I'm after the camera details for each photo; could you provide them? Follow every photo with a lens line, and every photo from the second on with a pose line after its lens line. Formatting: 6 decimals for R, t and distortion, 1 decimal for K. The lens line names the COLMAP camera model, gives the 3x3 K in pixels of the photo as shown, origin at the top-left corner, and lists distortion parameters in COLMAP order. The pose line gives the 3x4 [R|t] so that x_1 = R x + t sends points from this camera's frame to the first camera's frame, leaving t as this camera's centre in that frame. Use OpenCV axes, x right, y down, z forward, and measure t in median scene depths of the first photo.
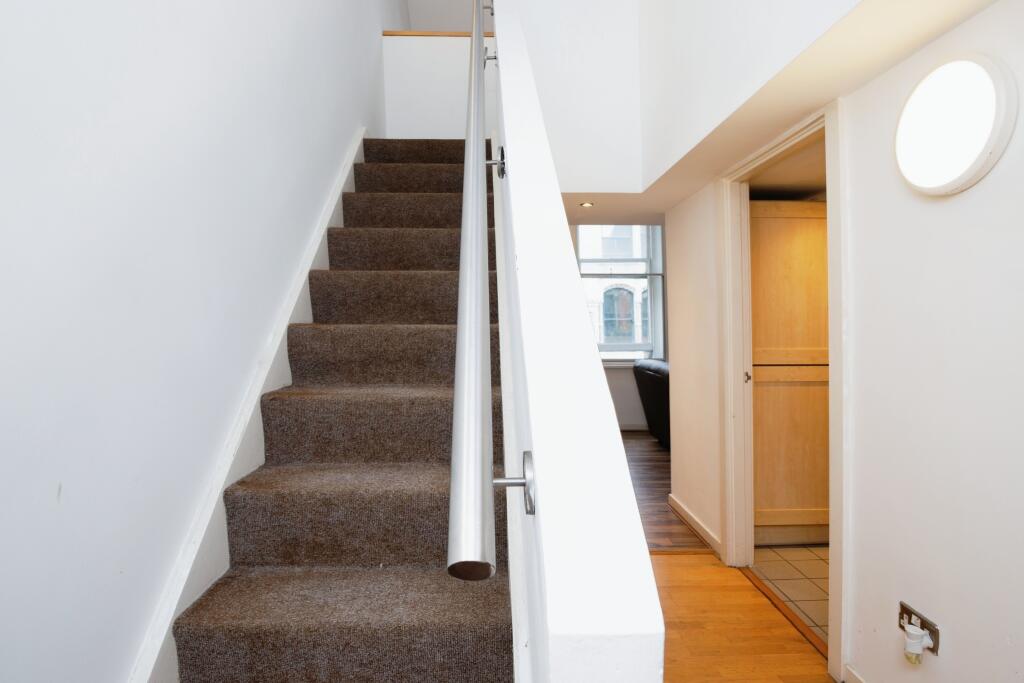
lens RADIAL K [[526.1, 0, 515.4], [0, 526.1, 308.1], [0, 0, 1]] dist [-0.003395, -0.001515]
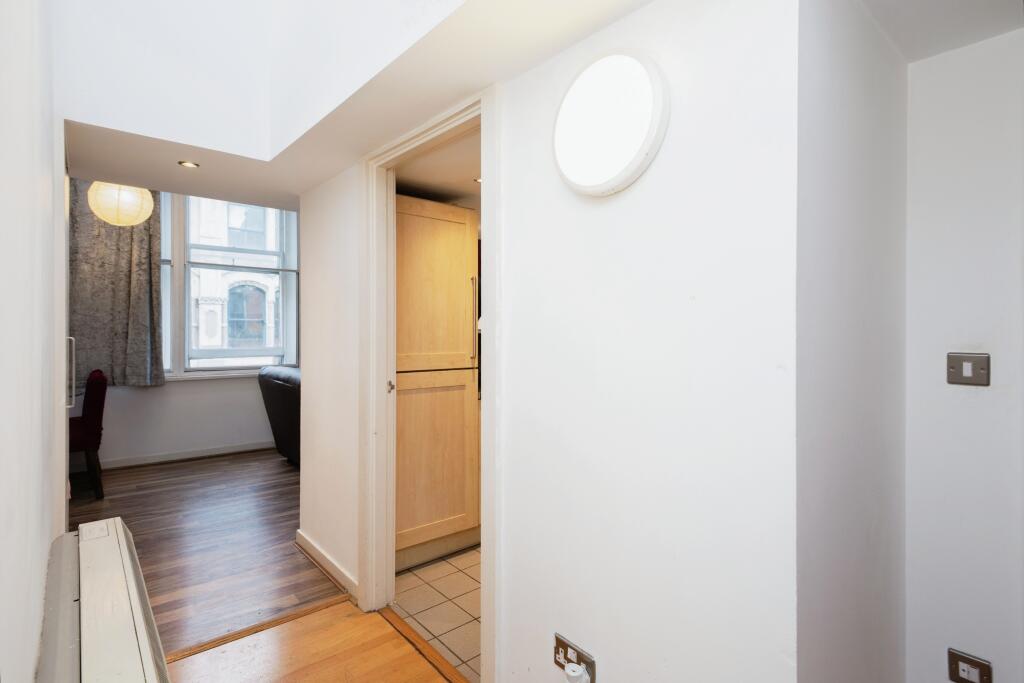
lens RADIAL K [[505.5, 0, 516.9], [0, 505.5, 325.2], [0, 0, 1]] dist [-0.001313, -0.000711]
pose [[0.776946, 0.010579, 0.629478, 0.062593], [-0.028955, 0.999401, 0.018942, 0.004367], [-0.628901, -0.032944, 0.776787, 0.190750]]
